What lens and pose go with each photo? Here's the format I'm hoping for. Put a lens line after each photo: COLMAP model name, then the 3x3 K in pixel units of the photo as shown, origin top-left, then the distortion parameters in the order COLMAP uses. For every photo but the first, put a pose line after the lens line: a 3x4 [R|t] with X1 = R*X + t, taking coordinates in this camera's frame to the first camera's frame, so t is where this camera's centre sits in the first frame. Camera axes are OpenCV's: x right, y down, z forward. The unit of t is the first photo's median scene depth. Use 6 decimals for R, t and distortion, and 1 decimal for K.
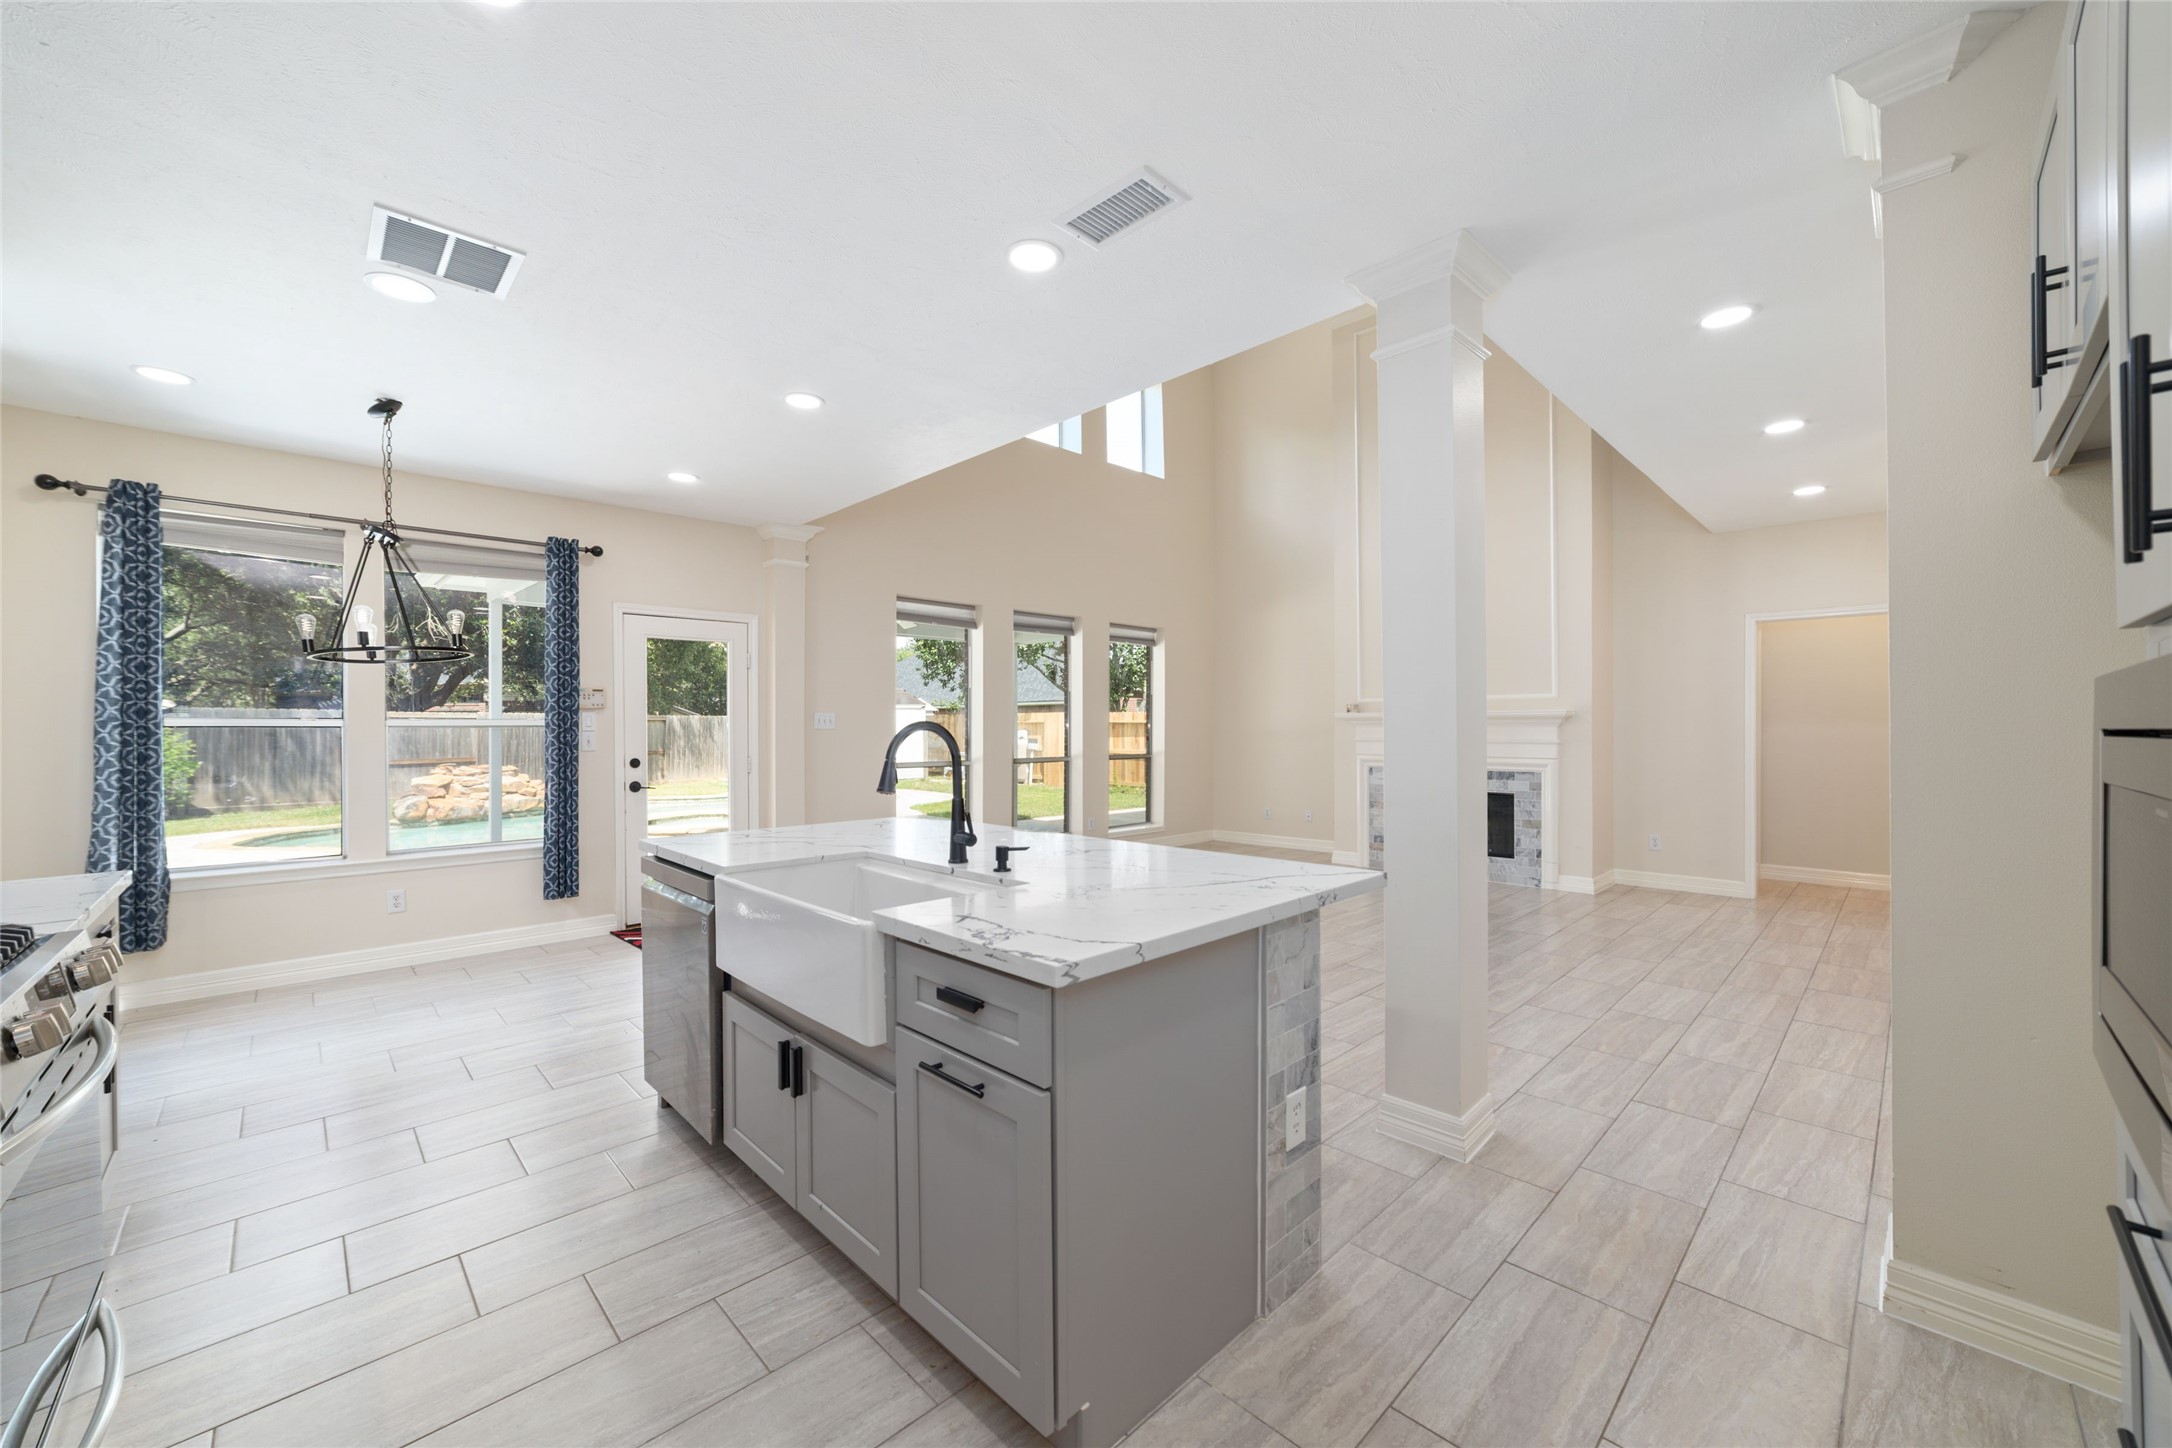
lens RADIAL K [[832.6, 0, 1098.9], [0, 832.6, 731.6], [0, 0, 1]] dist [-0.018228, 0.005858]
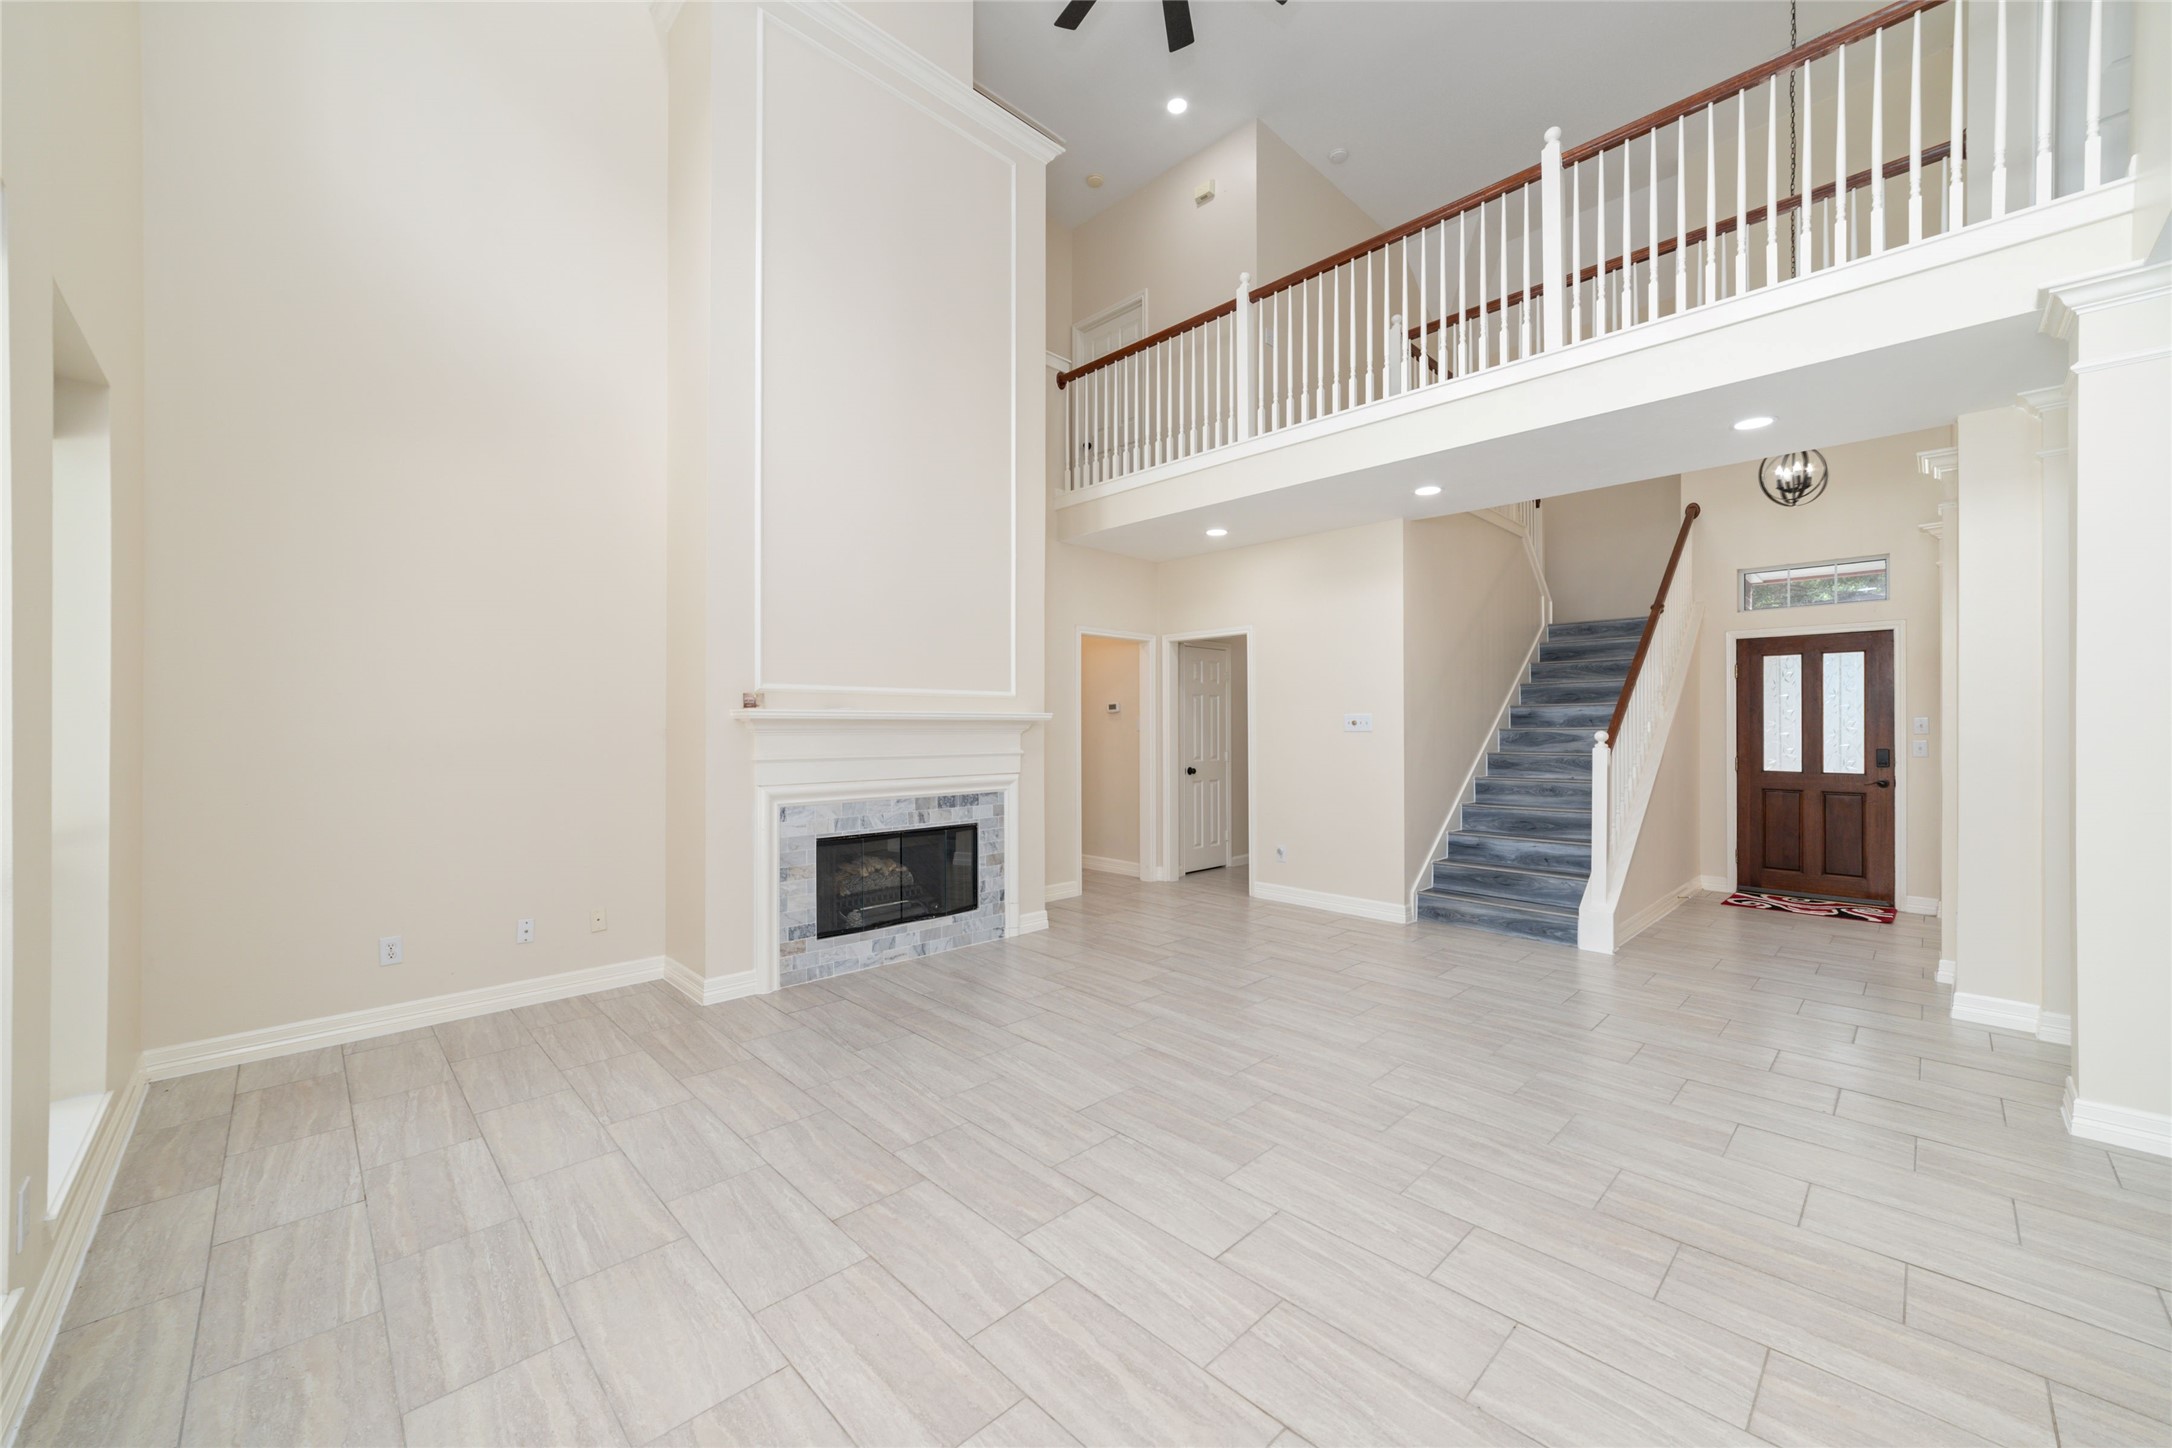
lens RADIAL K [[832.6, 0, 1077.6], [0, 832.6, 728.2], [0, 0, 1]] dist [-0.018228, 0.005858]
pose [[0.028141, 0.001594, 0.999603, -0.258682], [0.004377, 0.999989, -0.001718, -0.009850], [-0.999594, 0.004424, 0.028134, 0.903756]]
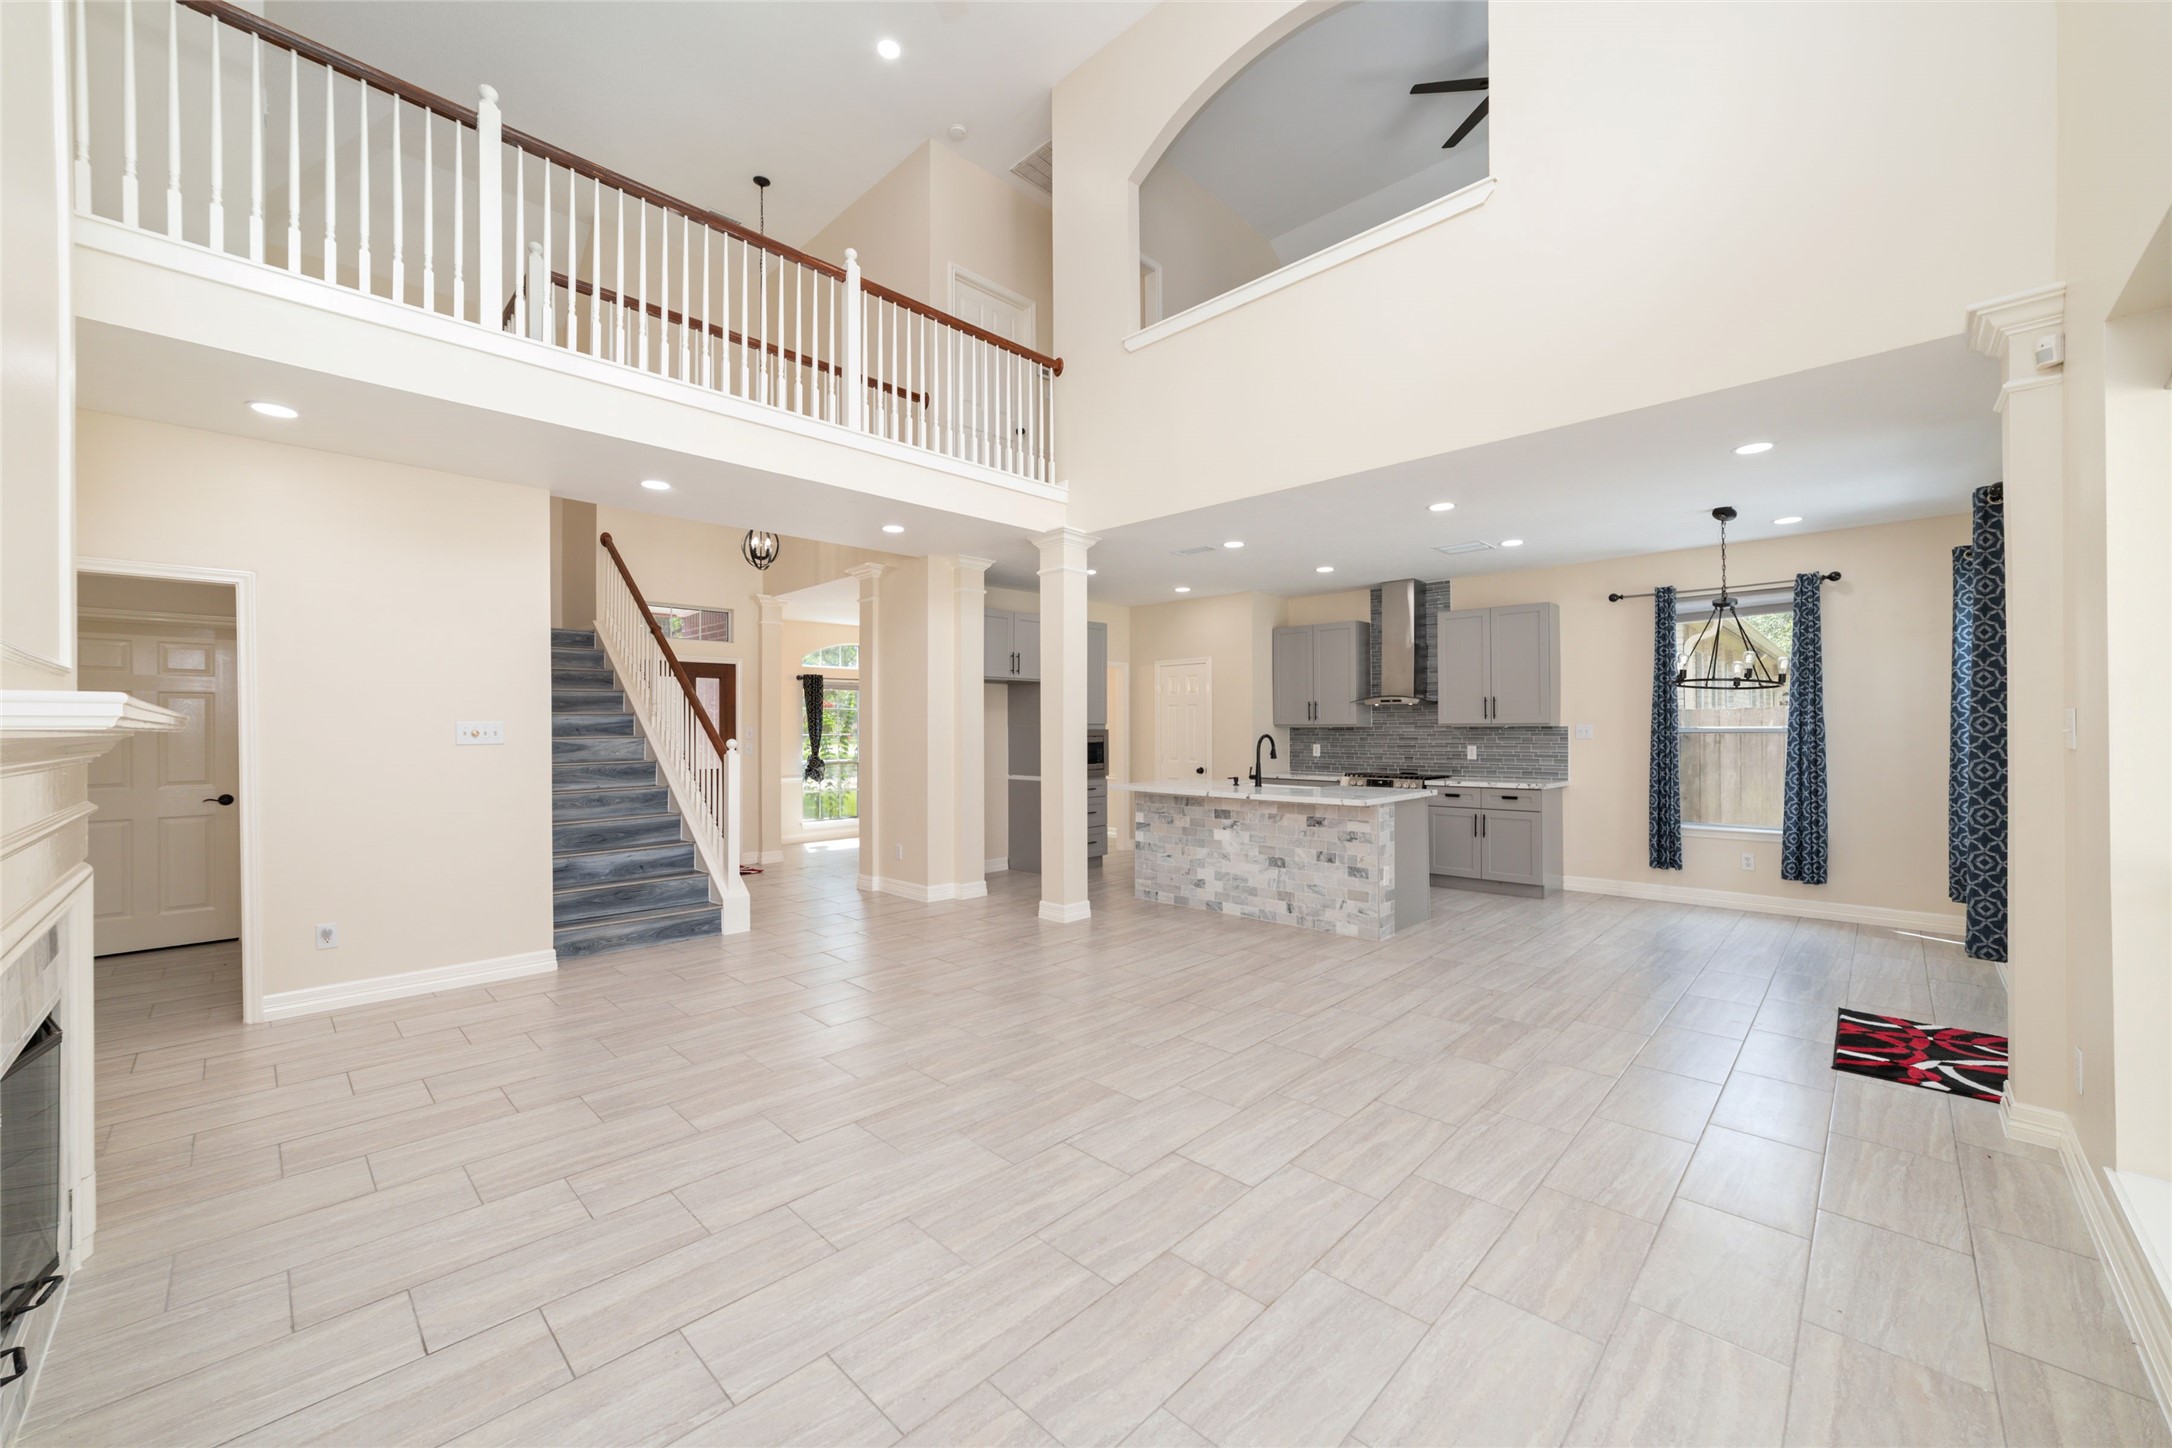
lens RADIAL K [[832.6, 0, 1083.3], [0, 832.6, 724.9], [0, 0, 1]] dist [-0.018228, 0.005858]
pose [[-0.999954, 0.009220, -0.002799, 0.142372], [0.009223, 0.999957, -0.000977, -0.017337], [0.002790, -0.001003, -0.999996, 1.310093]]
